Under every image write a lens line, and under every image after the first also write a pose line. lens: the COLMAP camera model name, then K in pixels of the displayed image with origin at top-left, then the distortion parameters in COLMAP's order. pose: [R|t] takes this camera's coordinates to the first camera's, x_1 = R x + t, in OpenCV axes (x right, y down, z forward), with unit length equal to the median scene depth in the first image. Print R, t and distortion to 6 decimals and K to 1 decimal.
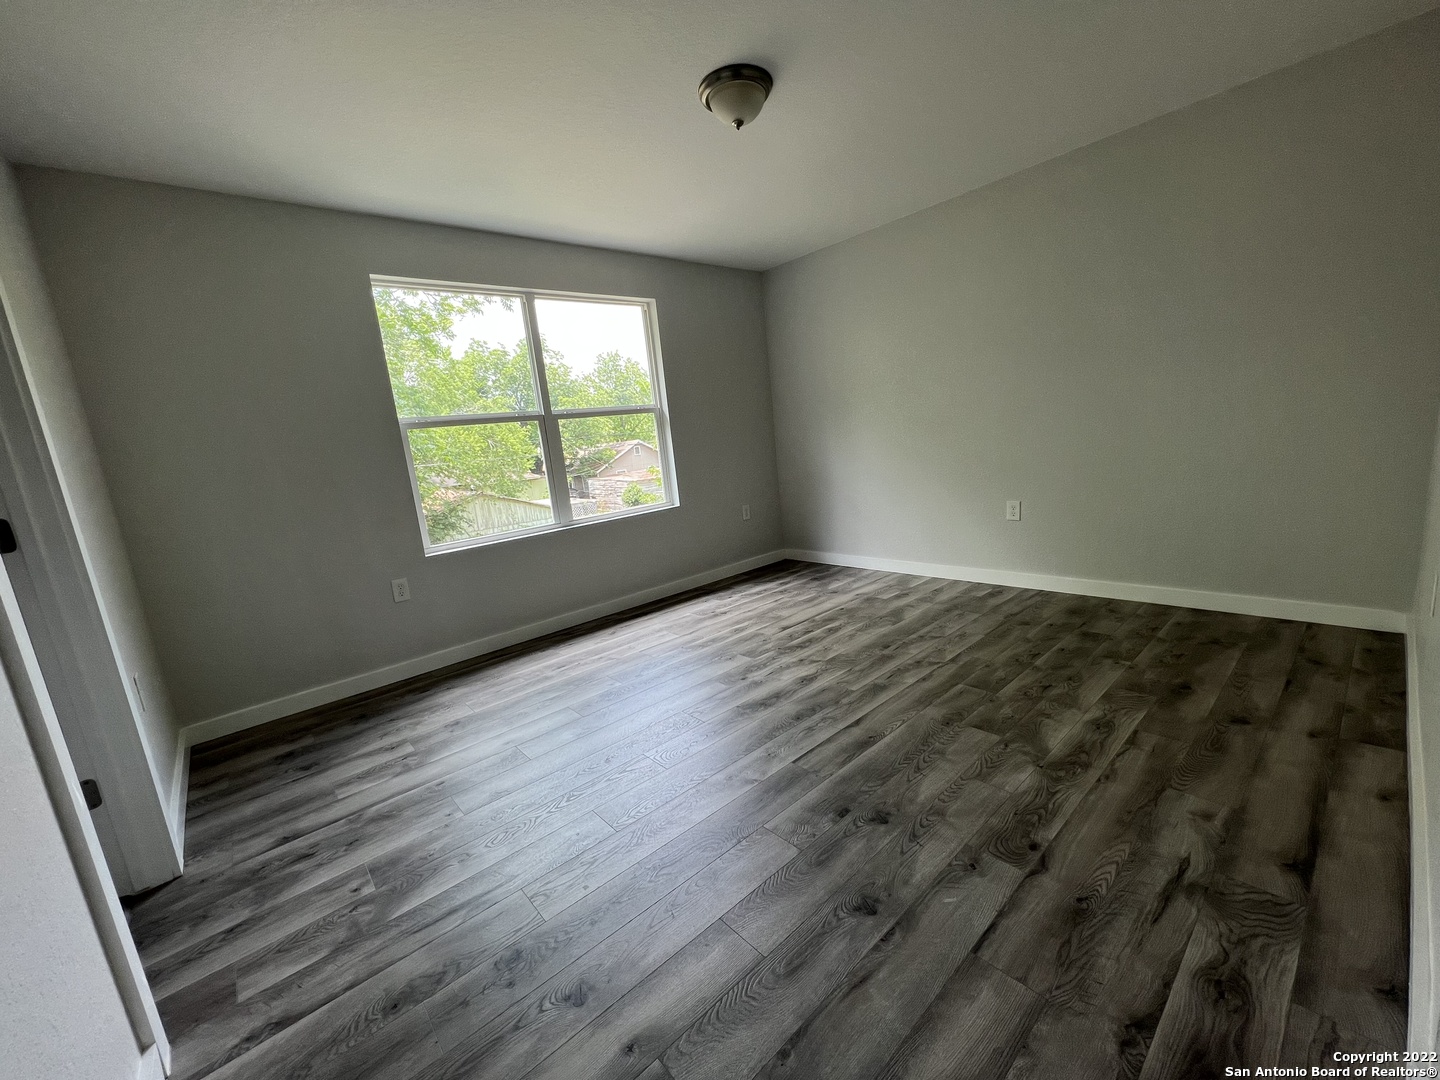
lens RADIAL K [[576.1, 0, 725.8], [0, 576.1, 540.1], [0, 0, 1]] dist [0.002191, 0.000144]
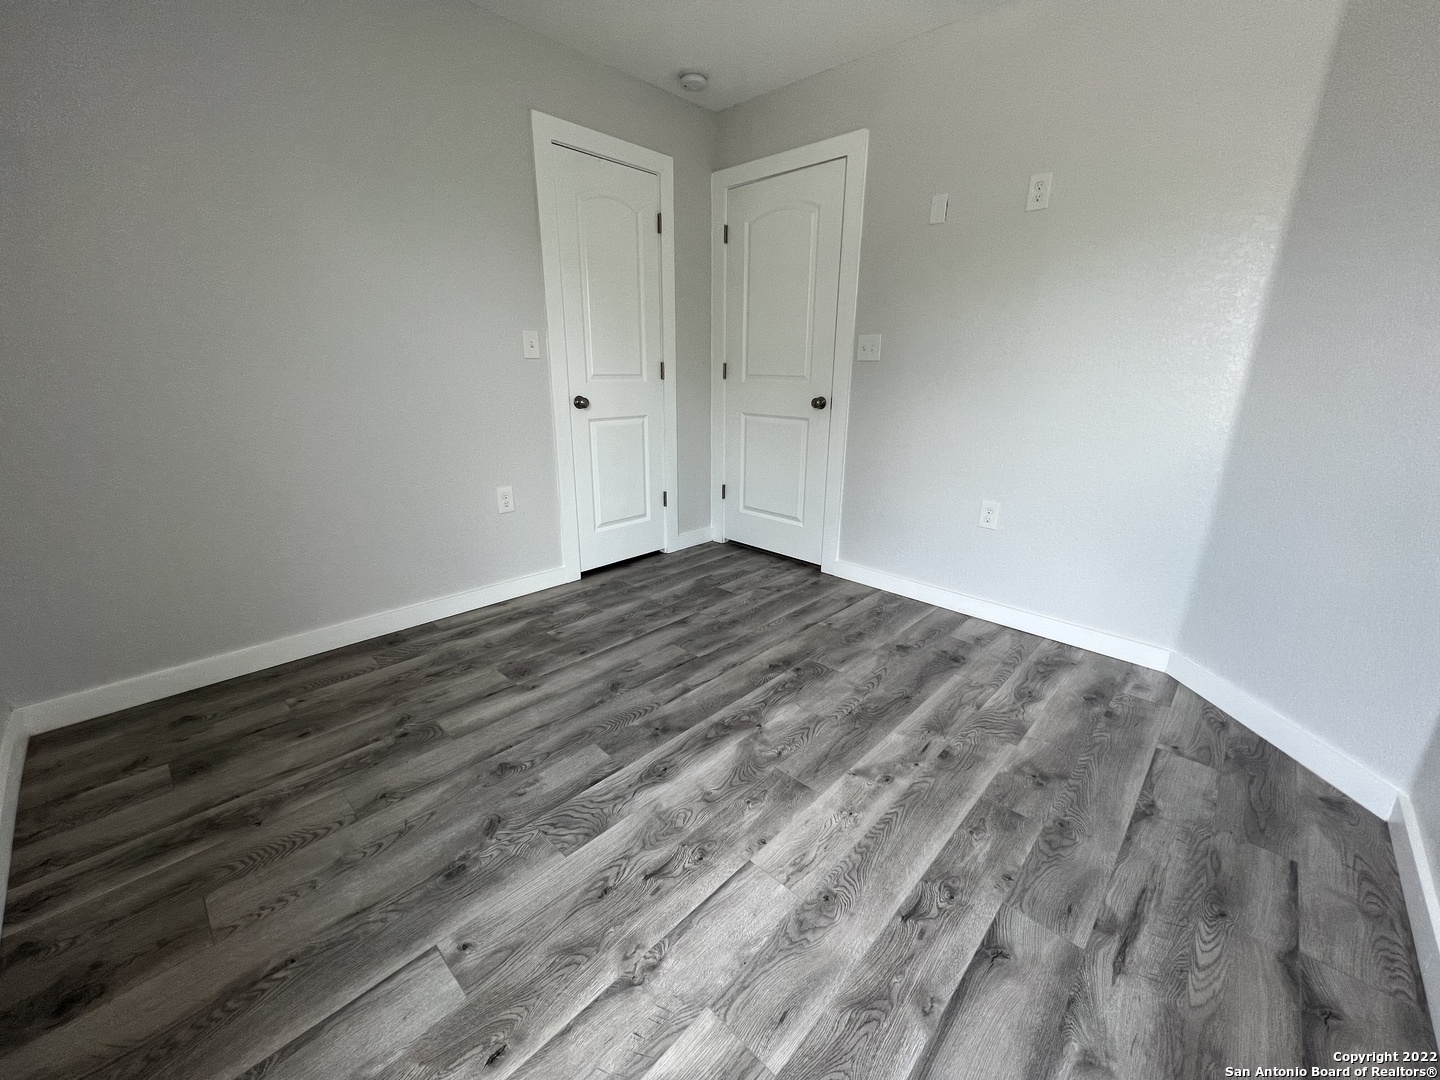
lens RADIAL K [[564.7, 0, 717.3], [0, 564.7, 538.8], [0, 0, 1]] dist [-0.000711, -0.000304]
pose [[-0.992728, 0.108062, -0.053040, 0.599070], [0.070808, 0.880527, 0.468678, -0.339486], [0.097350, 0.461514, -0.881775, 1.610999]]
